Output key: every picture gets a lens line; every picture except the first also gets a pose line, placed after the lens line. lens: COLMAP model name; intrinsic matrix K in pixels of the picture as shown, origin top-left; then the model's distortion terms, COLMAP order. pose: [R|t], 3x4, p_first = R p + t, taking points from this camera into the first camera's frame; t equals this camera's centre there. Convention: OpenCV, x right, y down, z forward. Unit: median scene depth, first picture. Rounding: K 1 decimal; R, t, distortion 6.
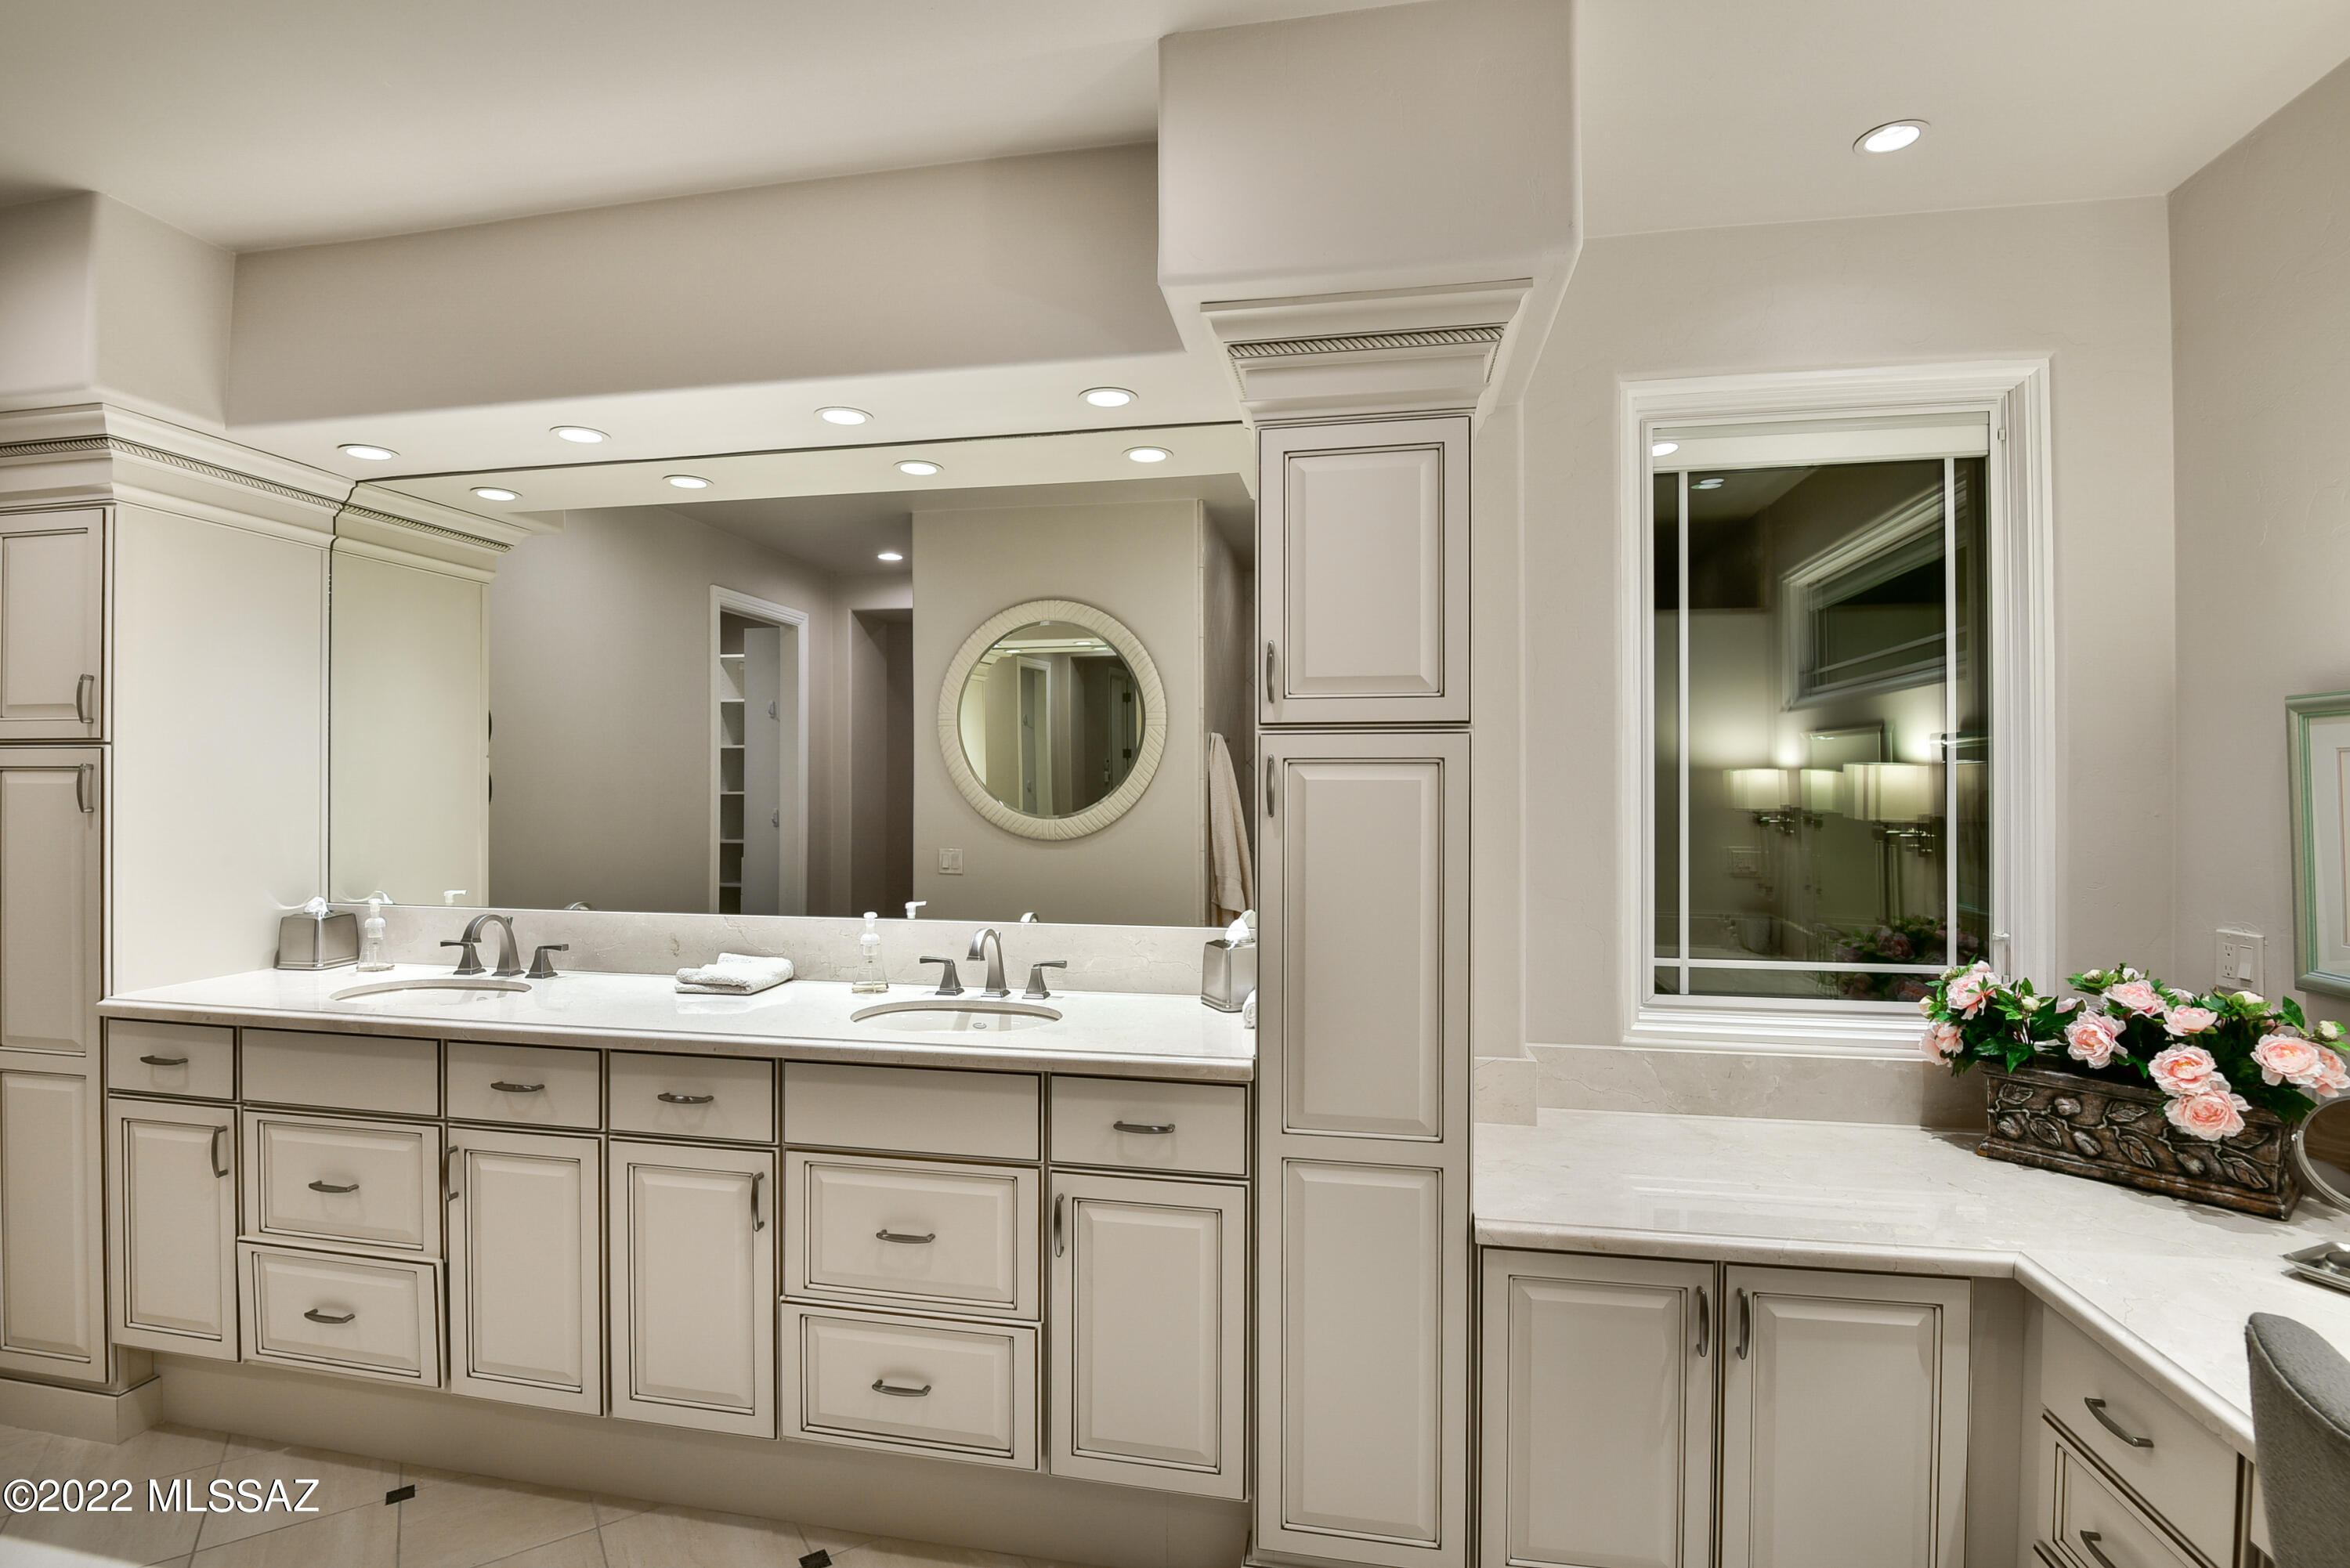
lens RADIAL K [[1094.2, 0, 1174.7], [0, 1094.2, 813.5], [0, 0, 1]] dist [-0.028344, 0.000624]
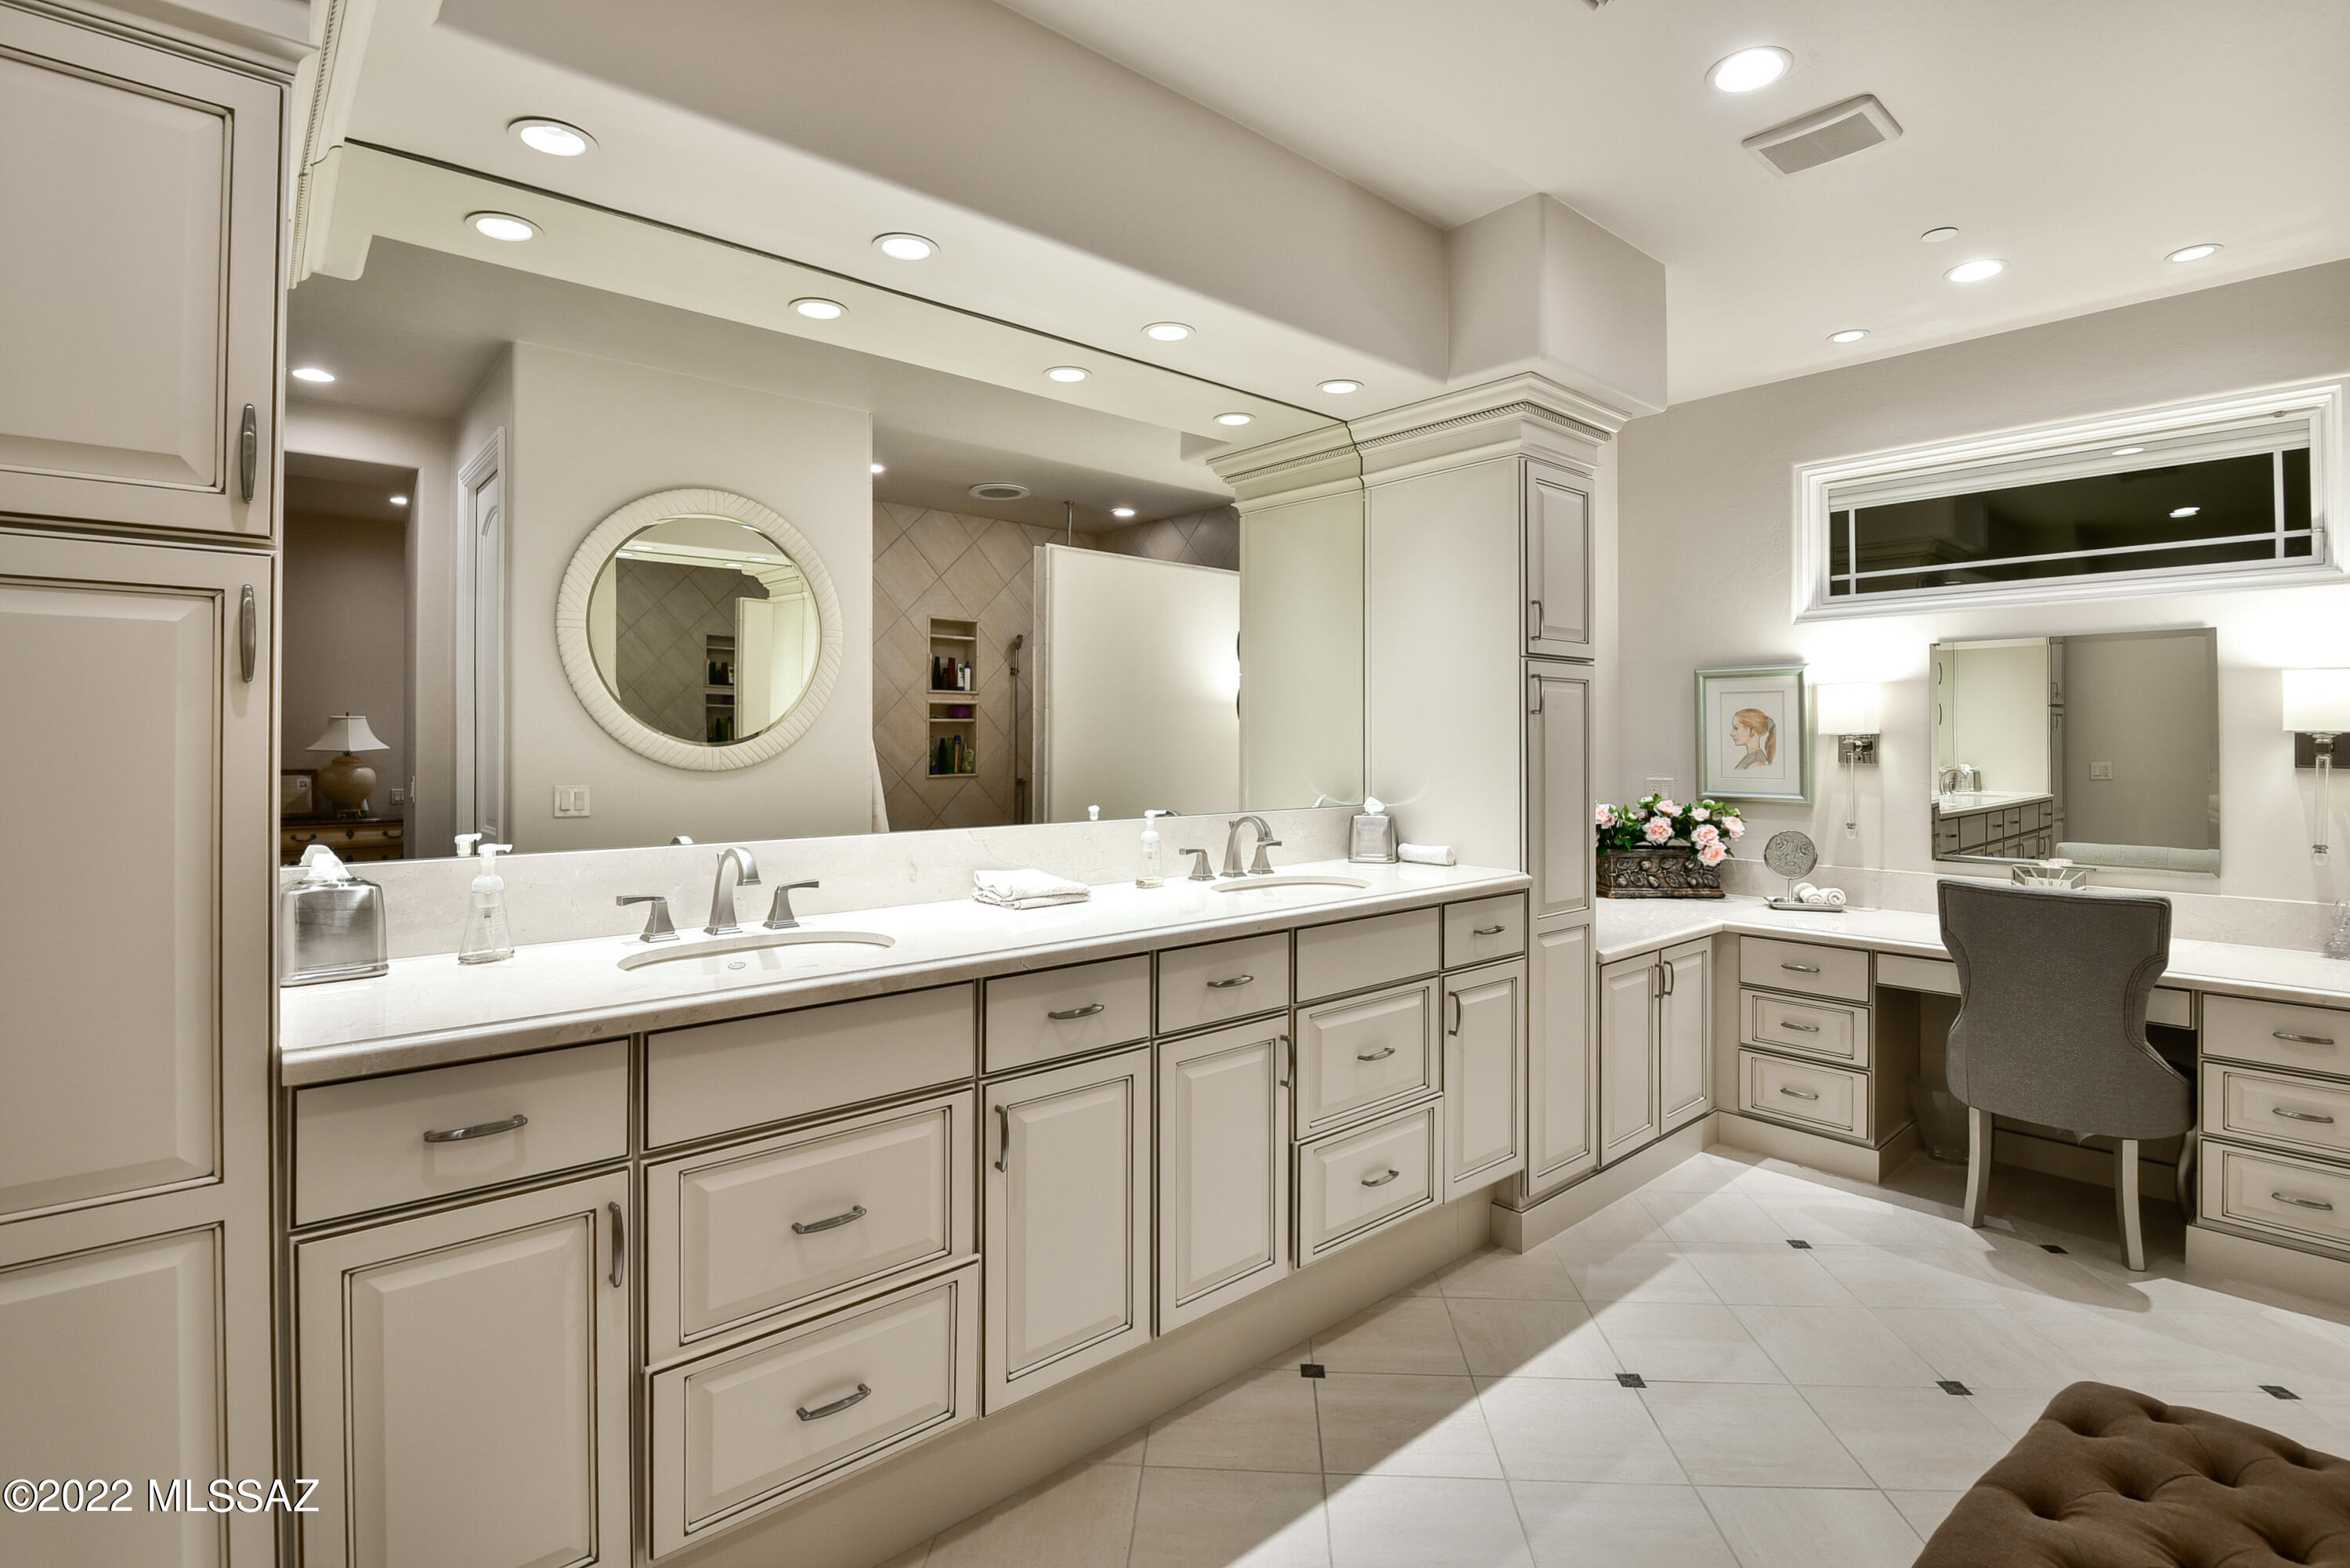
lens RADIAL K [[1104.8, 0, 1150.0], [0, 1104.8, 753.3], [0, 0, 1]] dist [-0.009212, -0.011206]
pose [[0.620761, -0.008581, 0.783953, -1.288698], [0.008434, 0.999955, 0.004267, 0.039798], [-0.783955, 0.003963, 0.620806, 0.400139]]
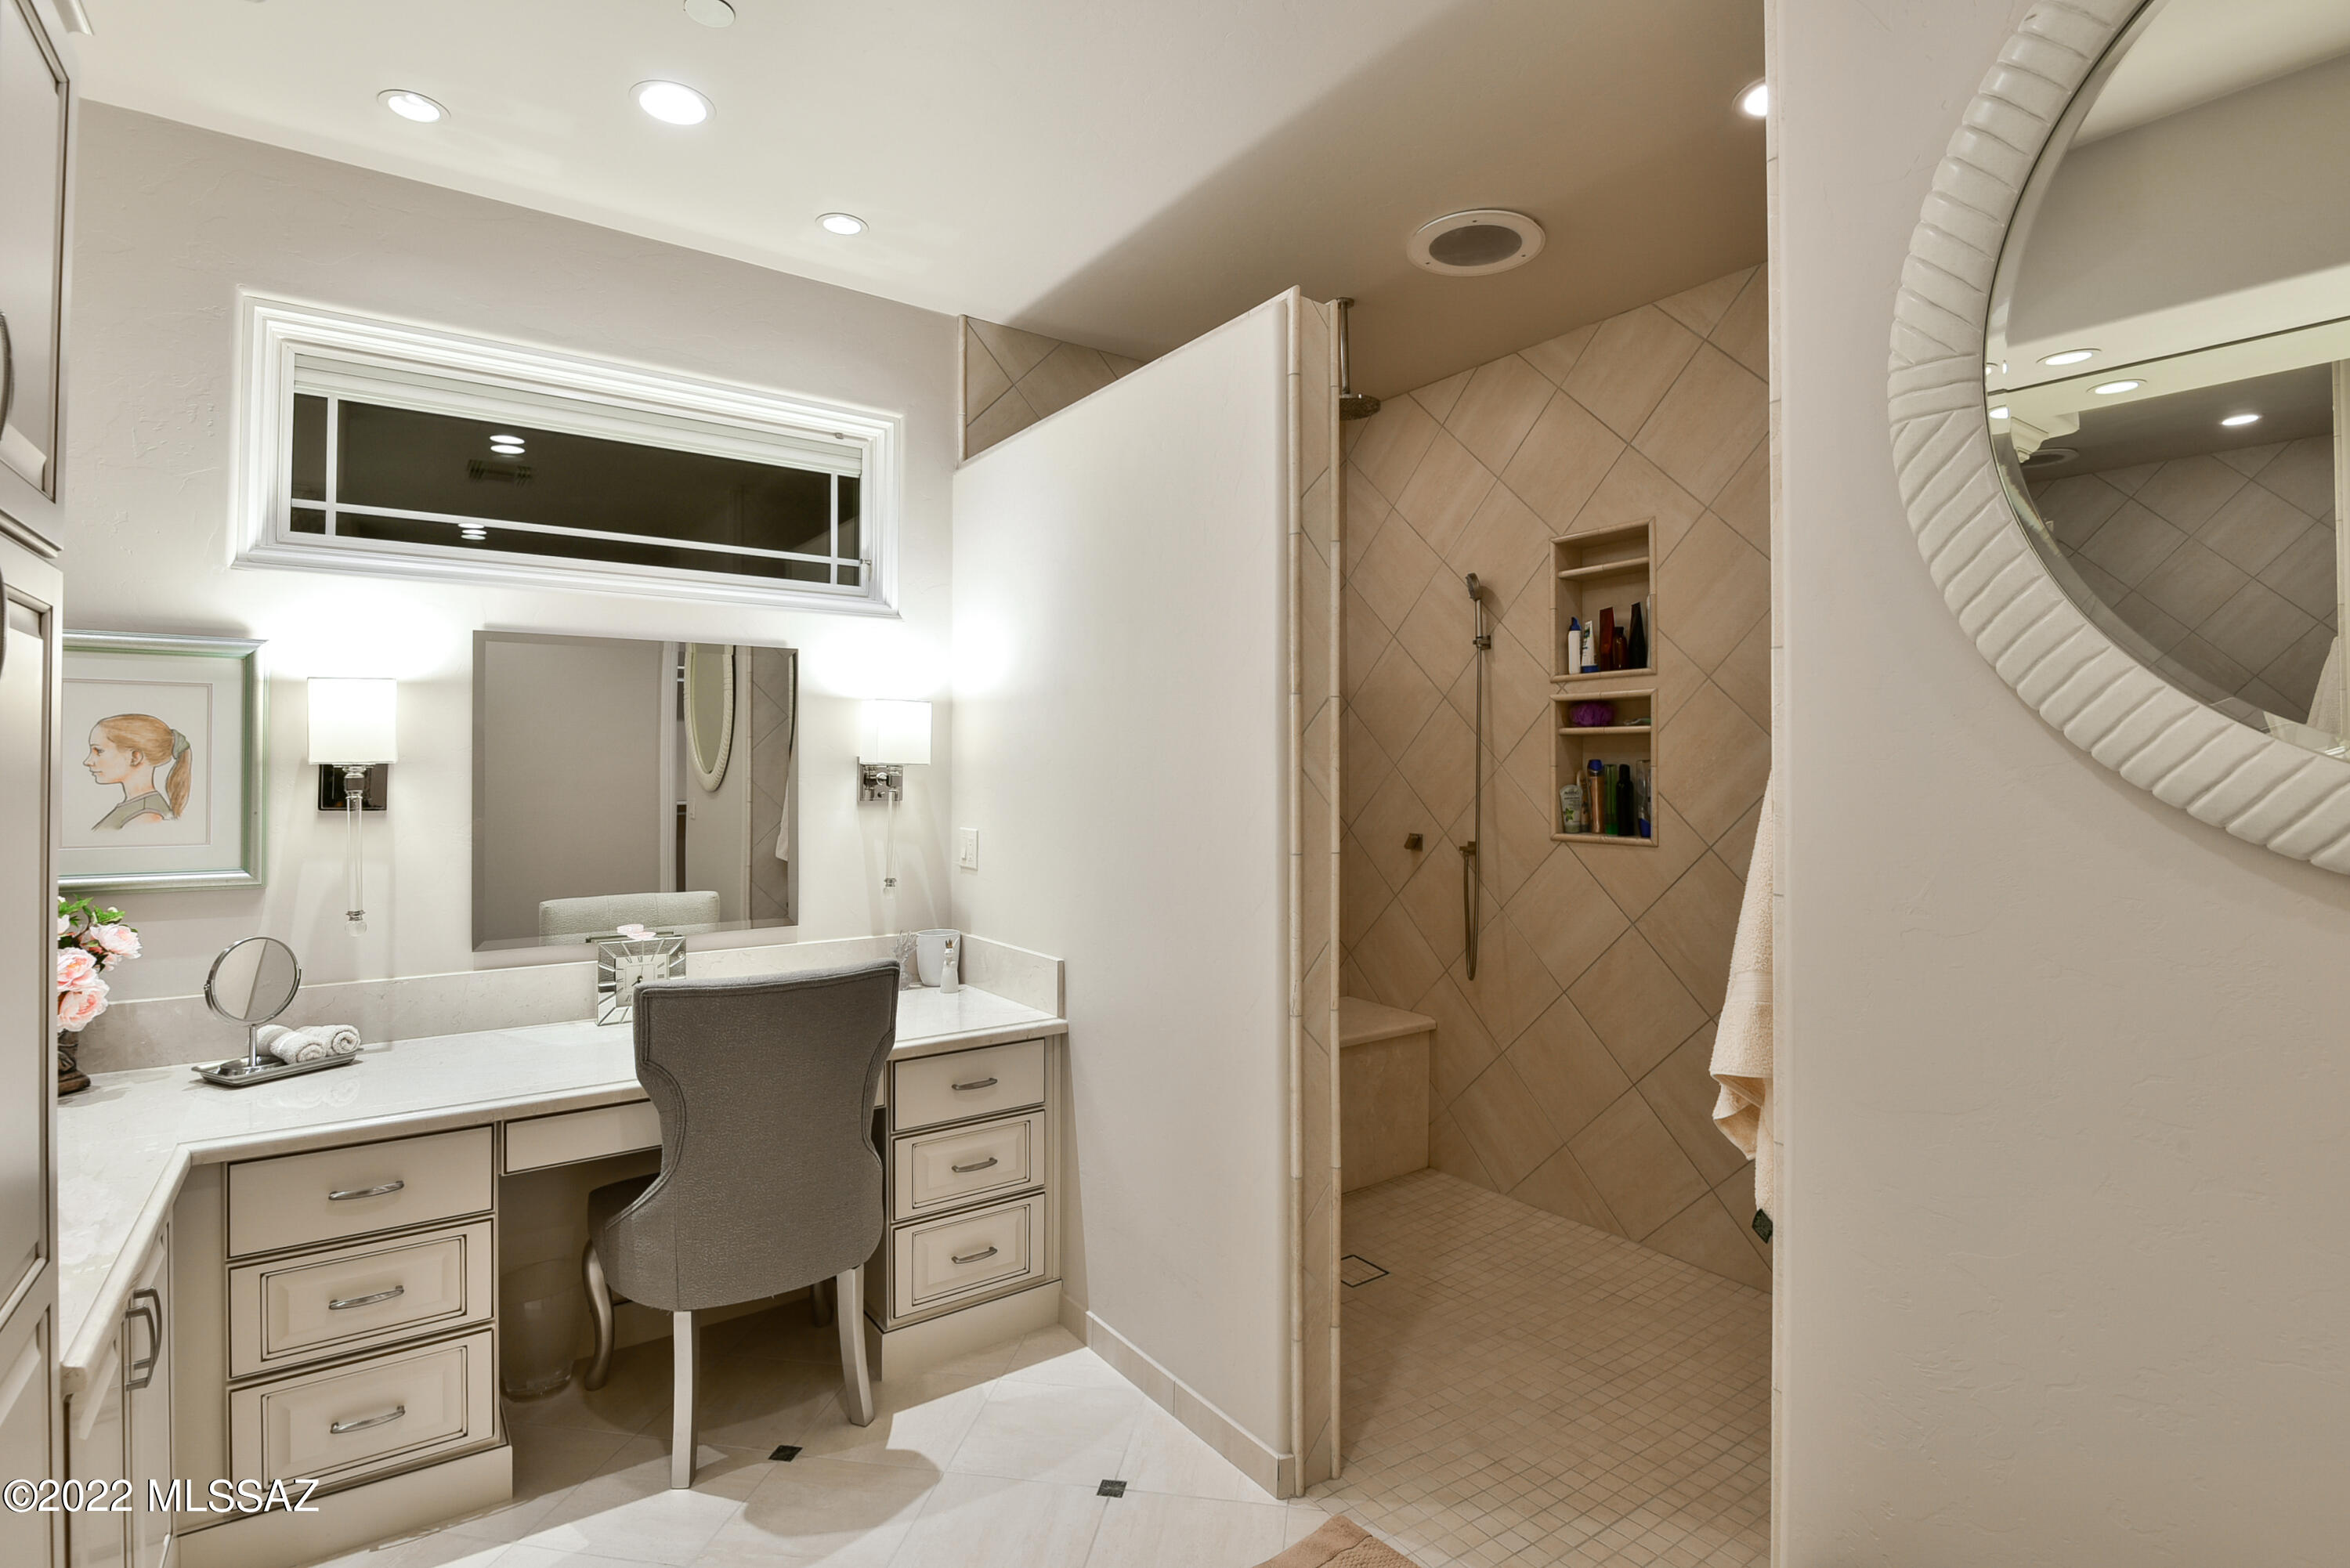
lens RADIAL K [[1104.8, 0, 1150.0], [0, 1104.8, 753.3], [0, 0, 1]] dist [-0.009212, -0.011206]
pose [[-0.738351, 0.013076, 0.674290, -0.490715], [0.009350, 0.999914, -0.009153, 0.033060], [-0.674352, -0.000453, -0.738410, 0.881319]]
